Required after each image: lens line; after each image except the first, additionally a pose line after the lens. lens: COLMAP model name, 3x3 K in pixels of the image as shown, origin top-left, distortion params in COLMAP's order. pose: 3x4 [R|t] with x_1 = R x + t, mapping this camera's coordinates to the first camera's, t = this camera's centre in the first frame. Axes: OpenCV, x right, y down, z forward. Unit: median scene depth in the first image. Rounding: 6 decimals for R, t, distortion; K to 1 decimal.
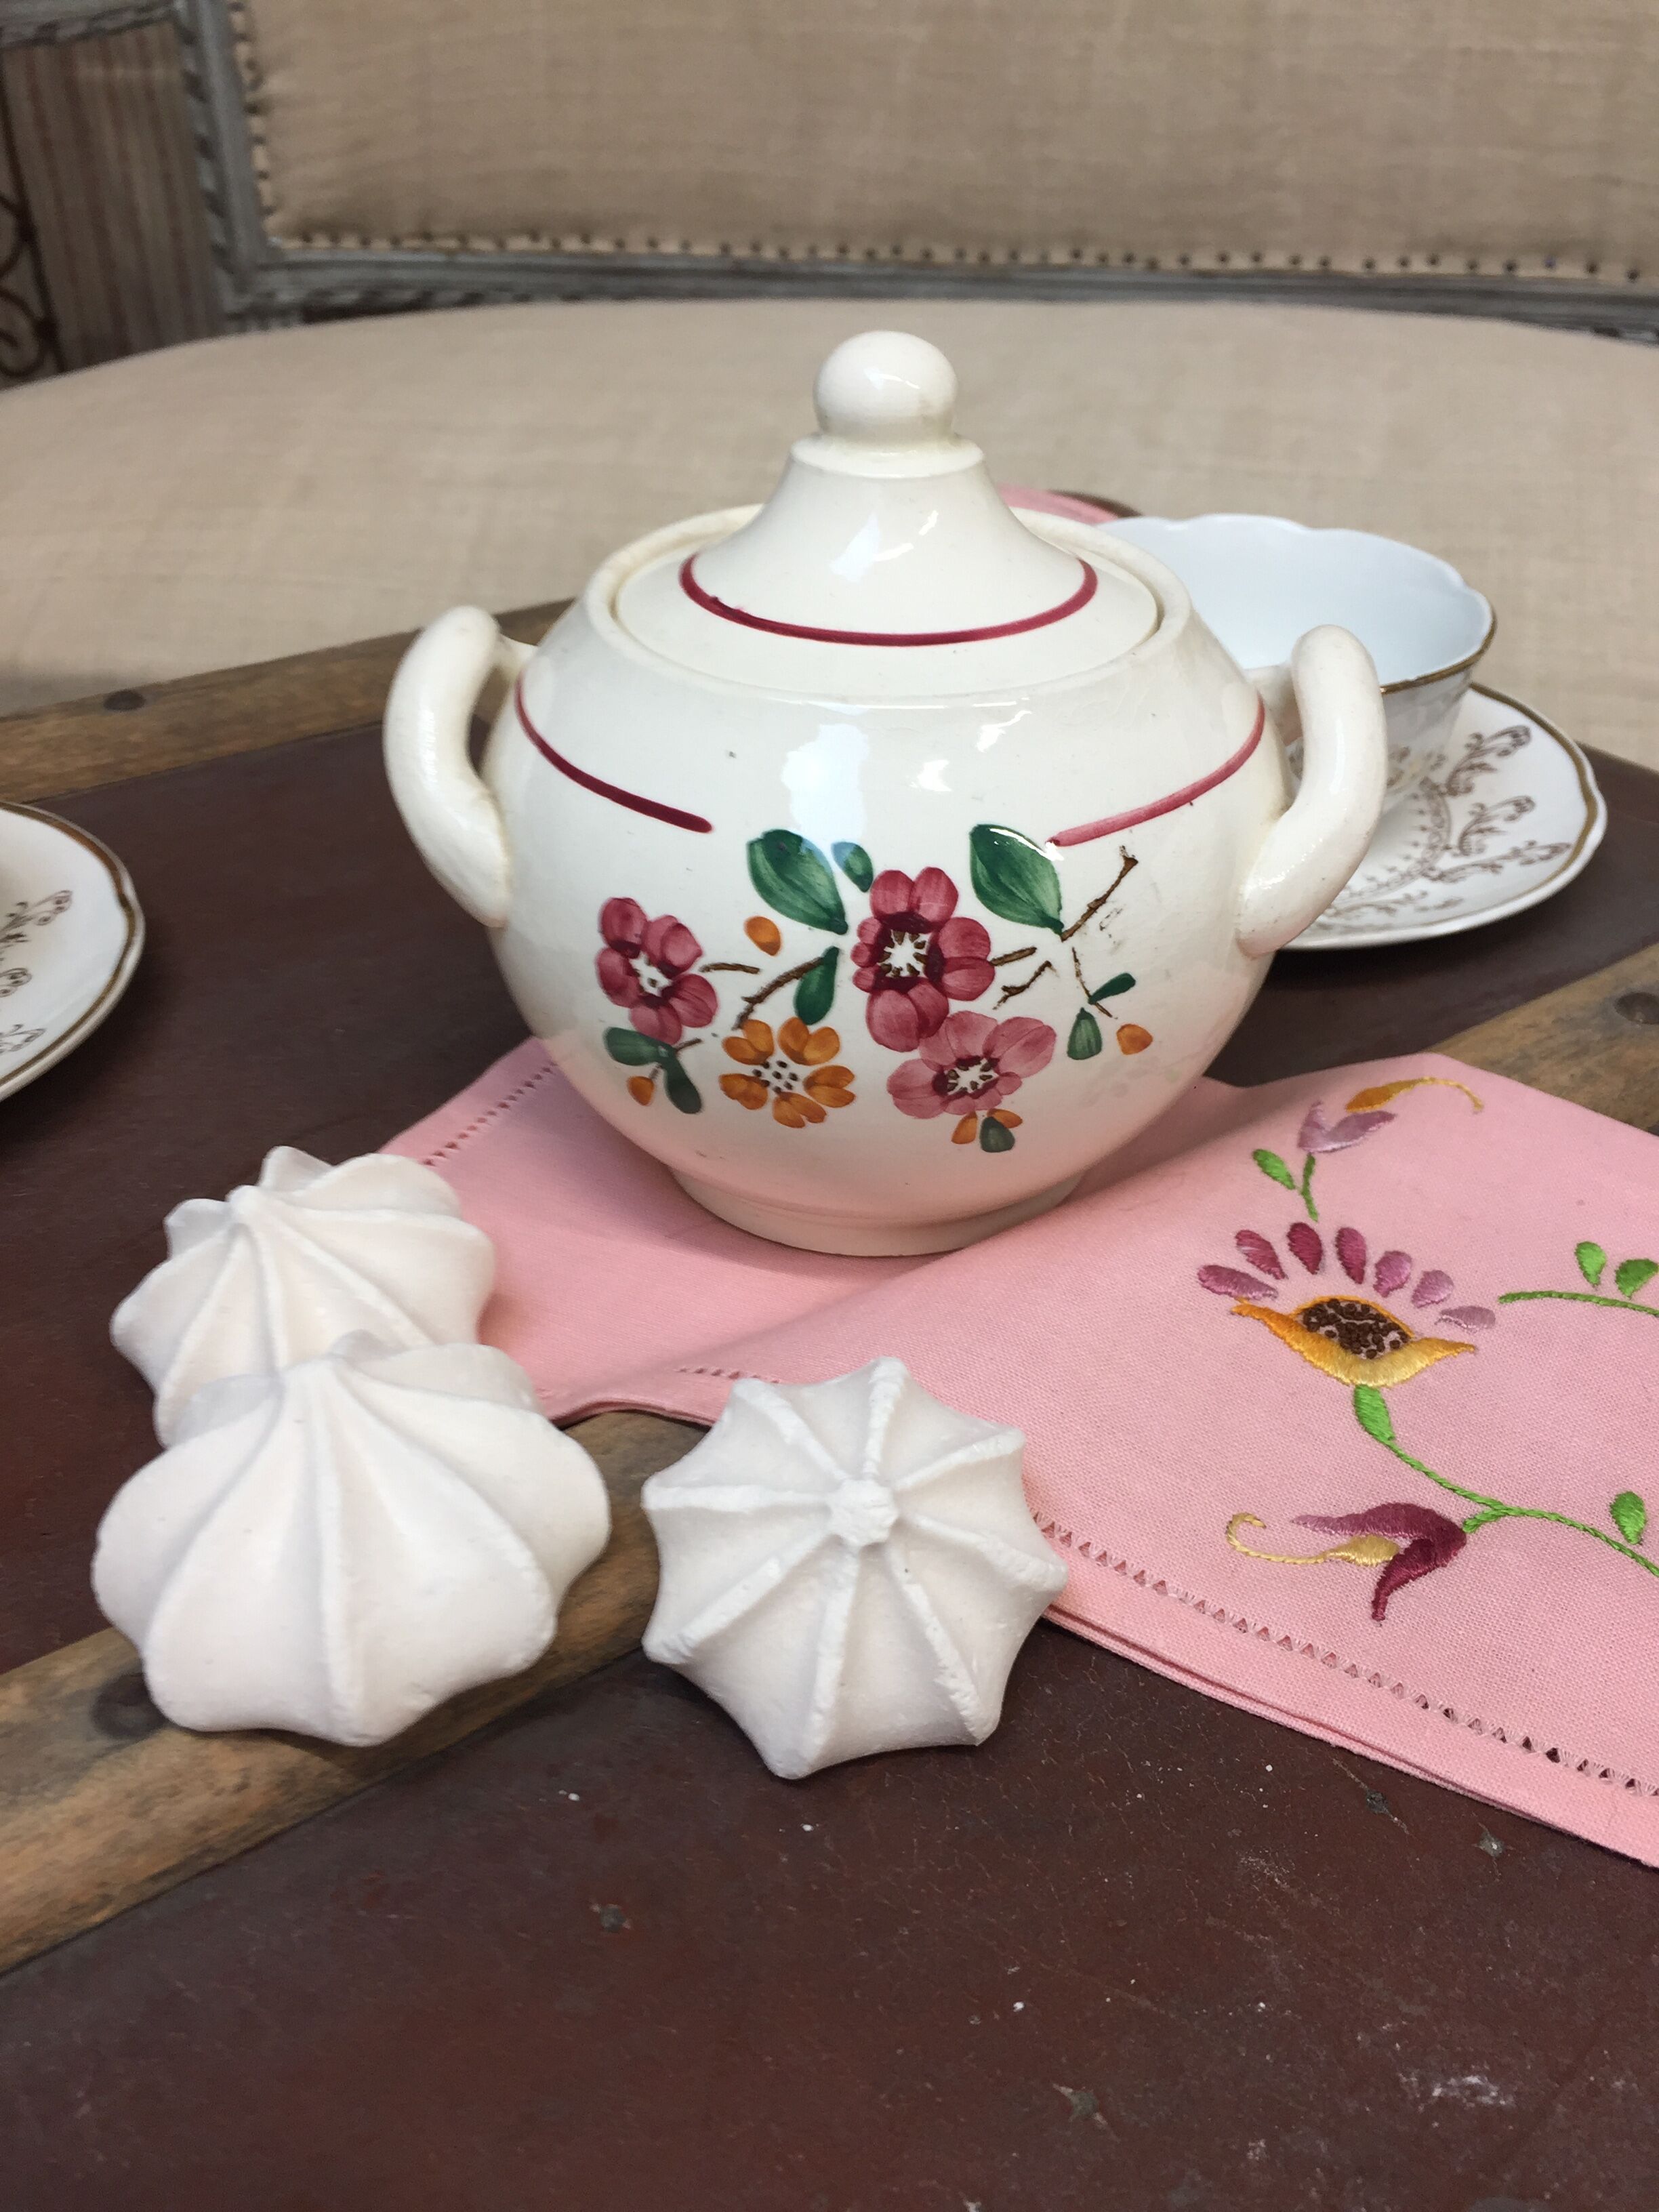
lens RADIAL K [[1847.8, 0, 830.7], [0, 1847.8, 1237.3], [0, 0, 1]] dist [0.060230, -0.100458]
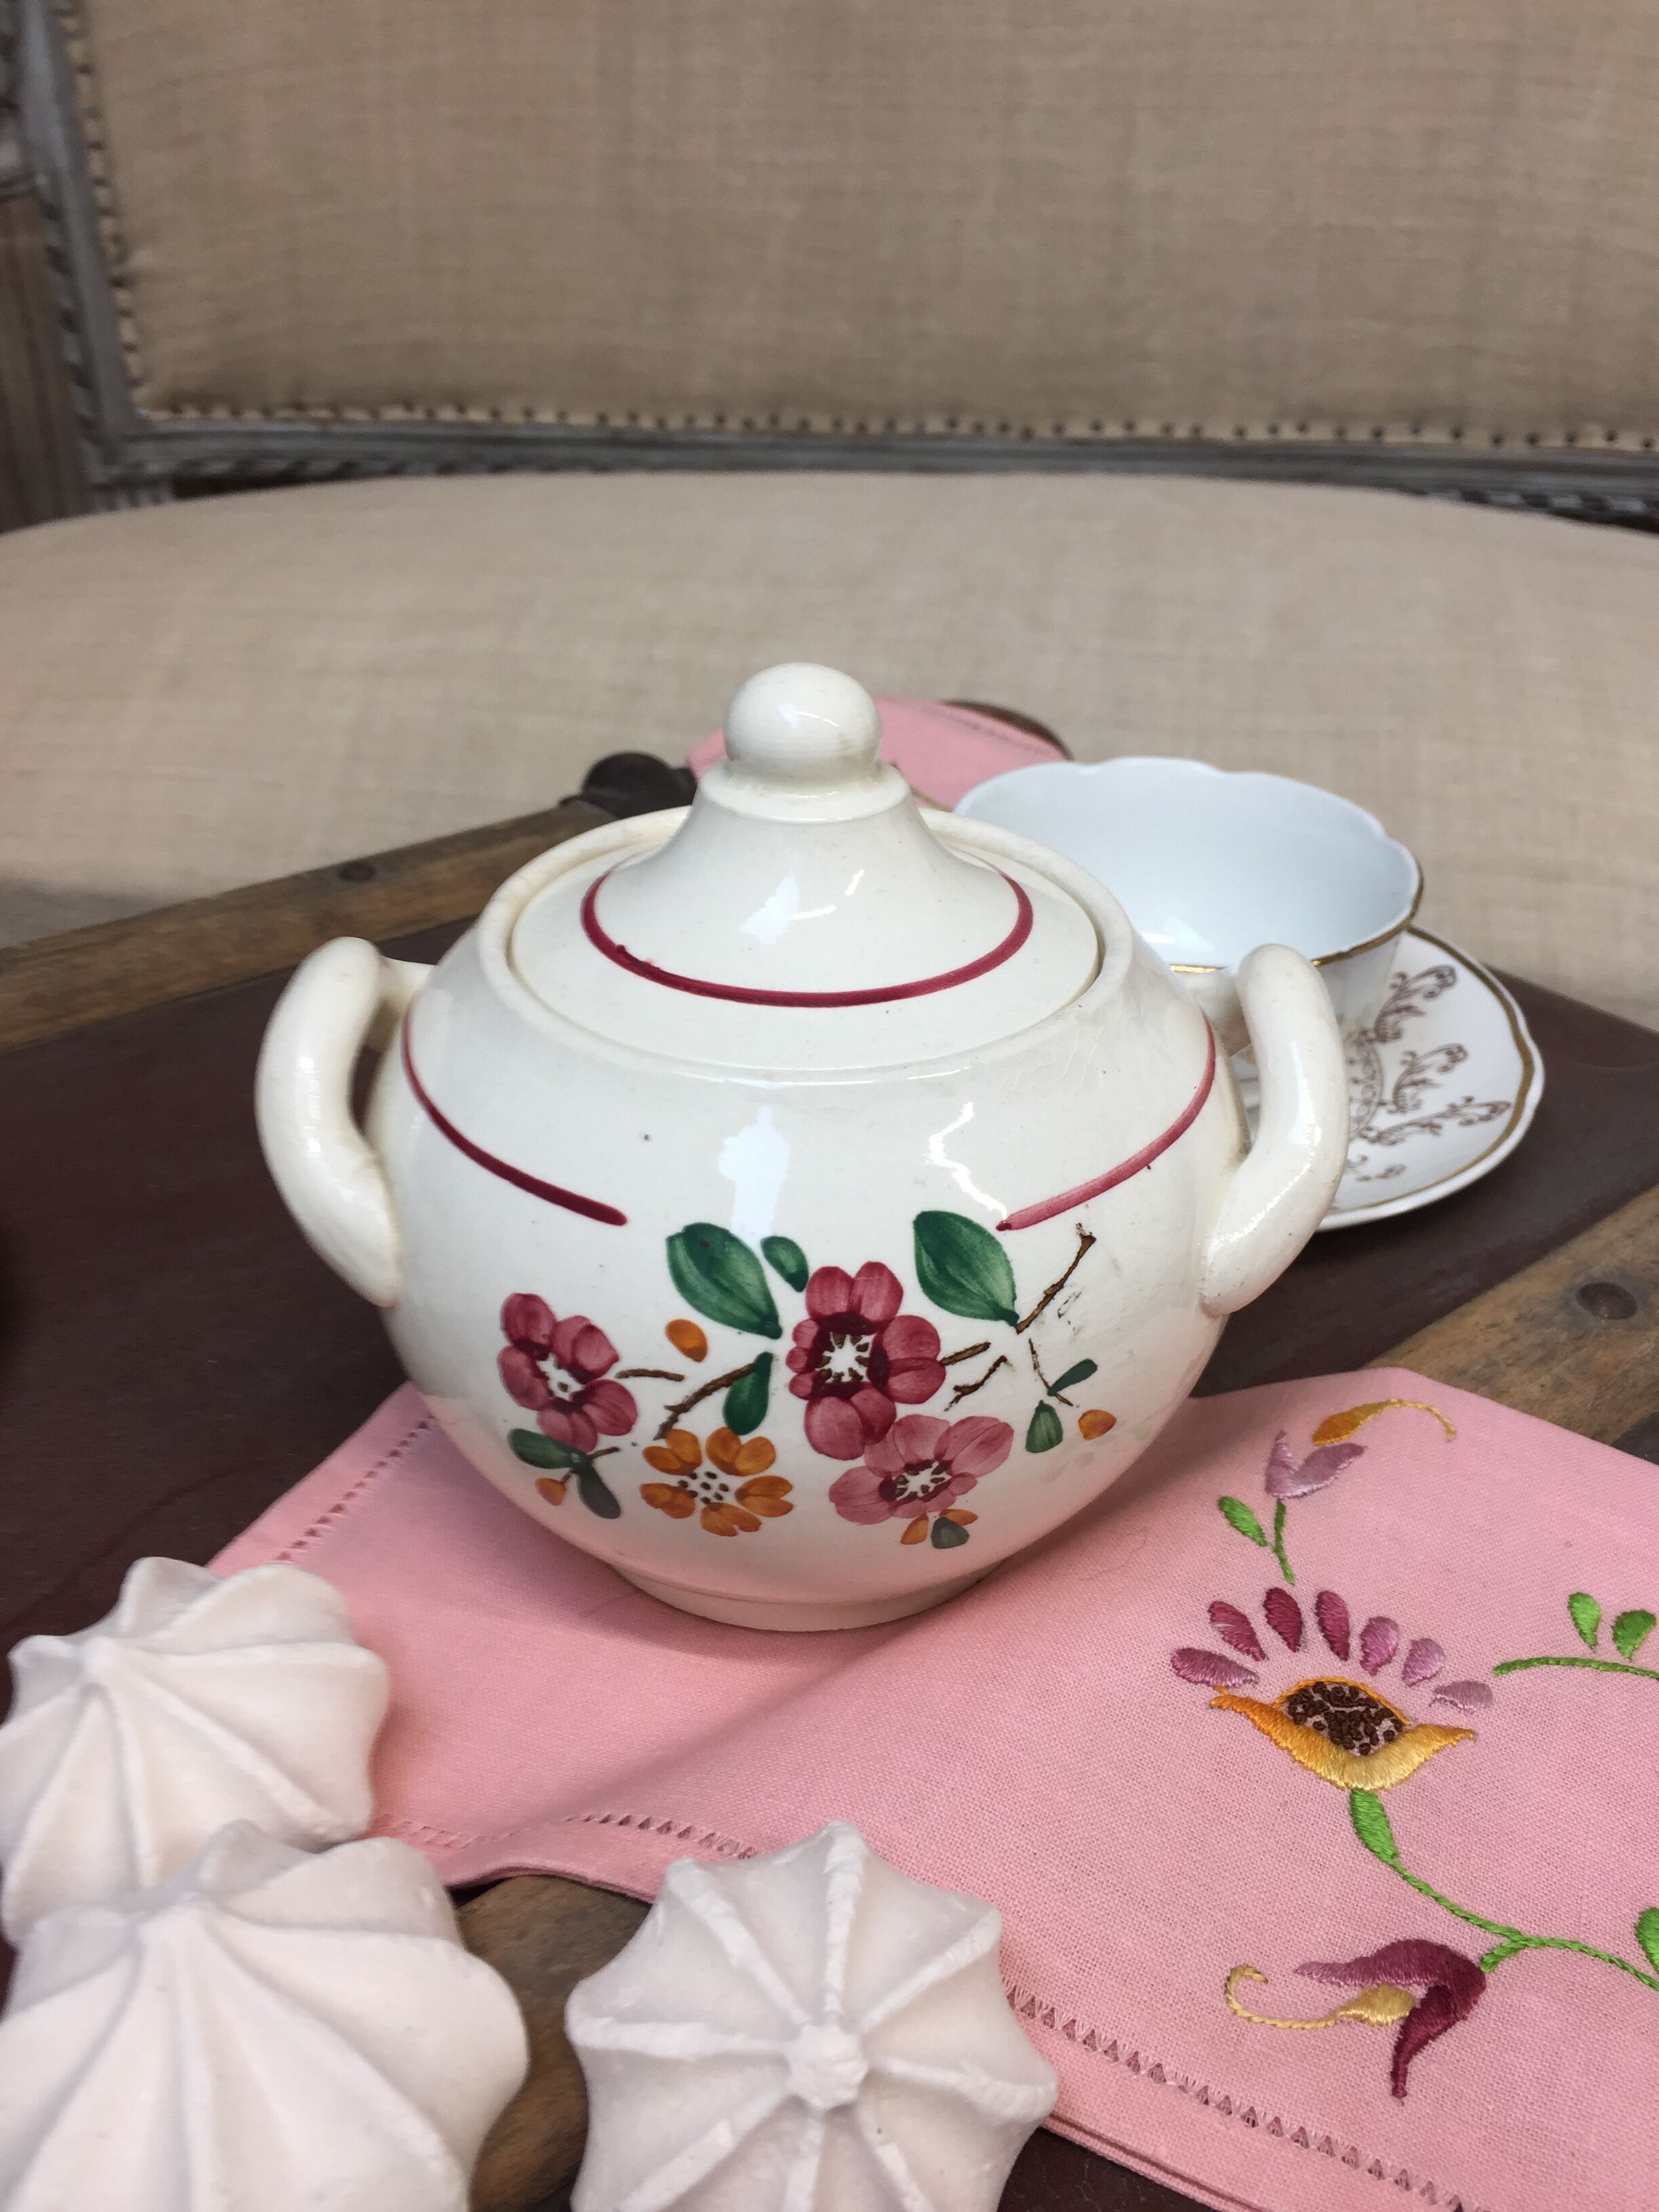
lens RADIAL K [[1849.0, 0, 817.6], [0, 1849.0, 1225.2], [0, 0, 1]] dist [0.045579, -0.086999]
pose [[0.998296, -0.026928, 0.051776, -0.017652], [0.029737, 0.998084, -0.054260, -0.163125], [-0.050216, 0.055707, 0.997184, 0.098136]]
